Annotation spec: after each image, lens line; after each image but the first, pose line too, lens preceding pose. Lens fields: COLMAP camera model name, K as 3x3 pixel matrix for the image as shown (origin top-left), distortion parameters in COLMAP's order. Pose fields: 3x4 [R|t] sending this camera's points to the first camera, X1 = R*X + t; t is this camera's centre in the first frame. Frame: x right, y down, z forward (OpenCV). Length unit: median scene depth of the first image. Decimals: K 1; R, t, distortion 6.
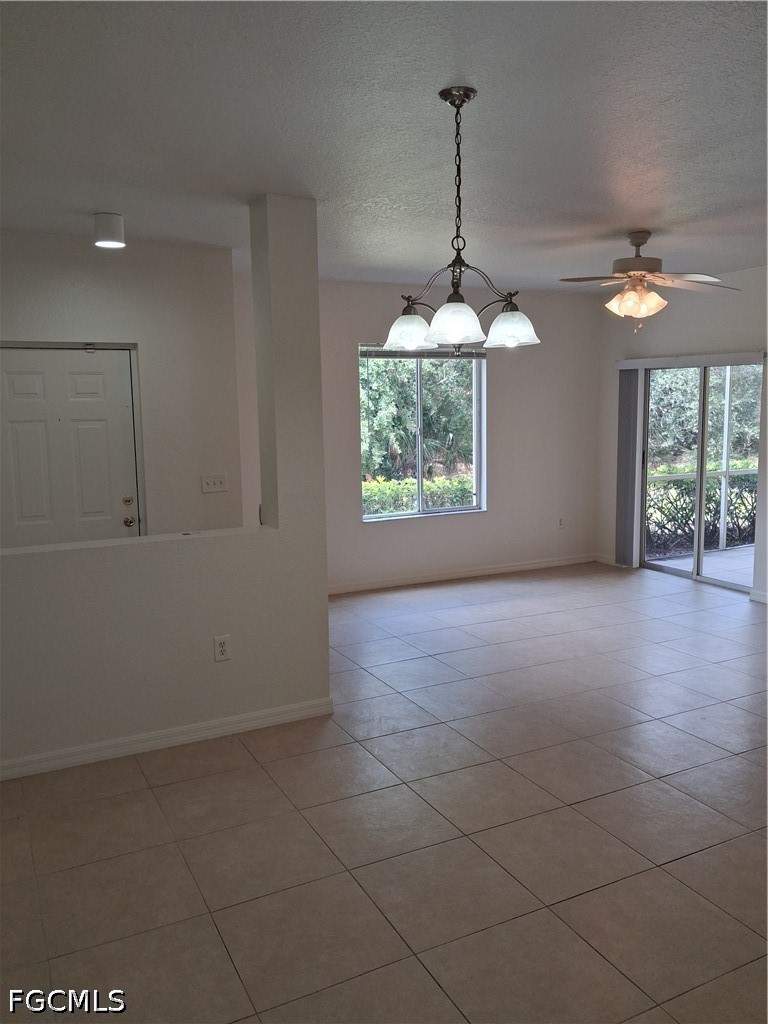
lens RADIAL K [[816.3, 0, 384.0], [0, 816.3, 512.0], [0, 0, 1]] dist [0.061667, 0.000654]
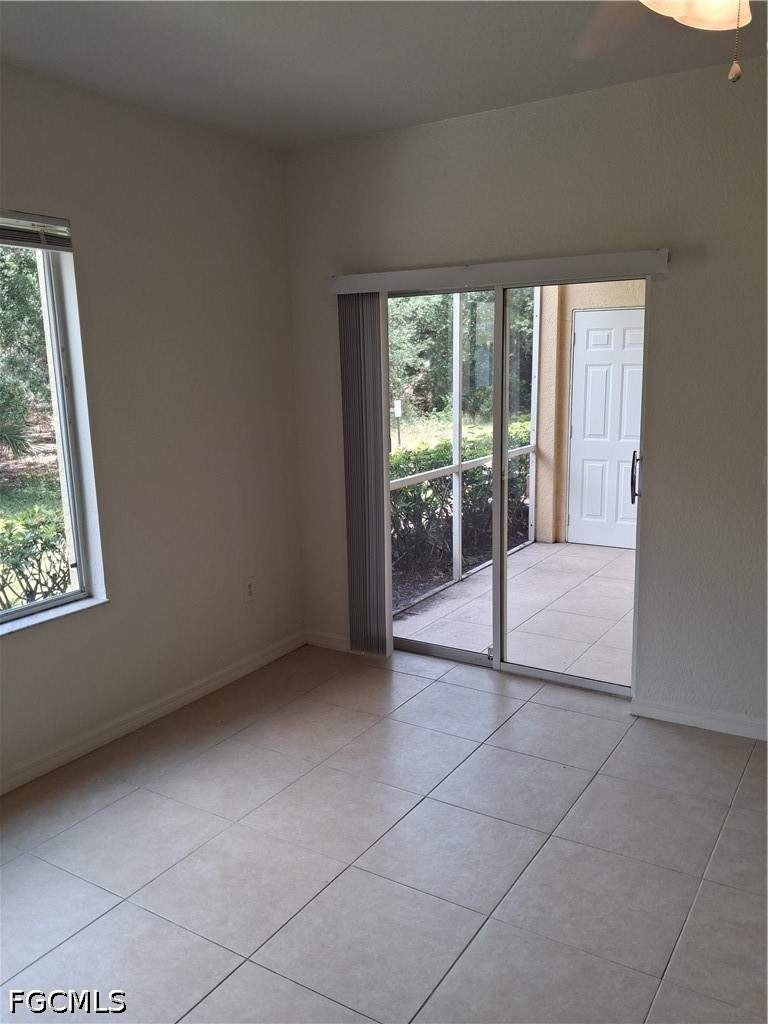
lens RADIAL K [[816.3, 0, 384.0], [0, 816.3, 512.0], [0, 0, 1]] dist [0.061667, 0.000654]
pose [[0.863389, -0.097816, 0.494966, 0.037912], [0.072327, 0.994890, 0.070449, -0.069613], [-0.499328, -0.025026, 0.866052, 0.530446]]
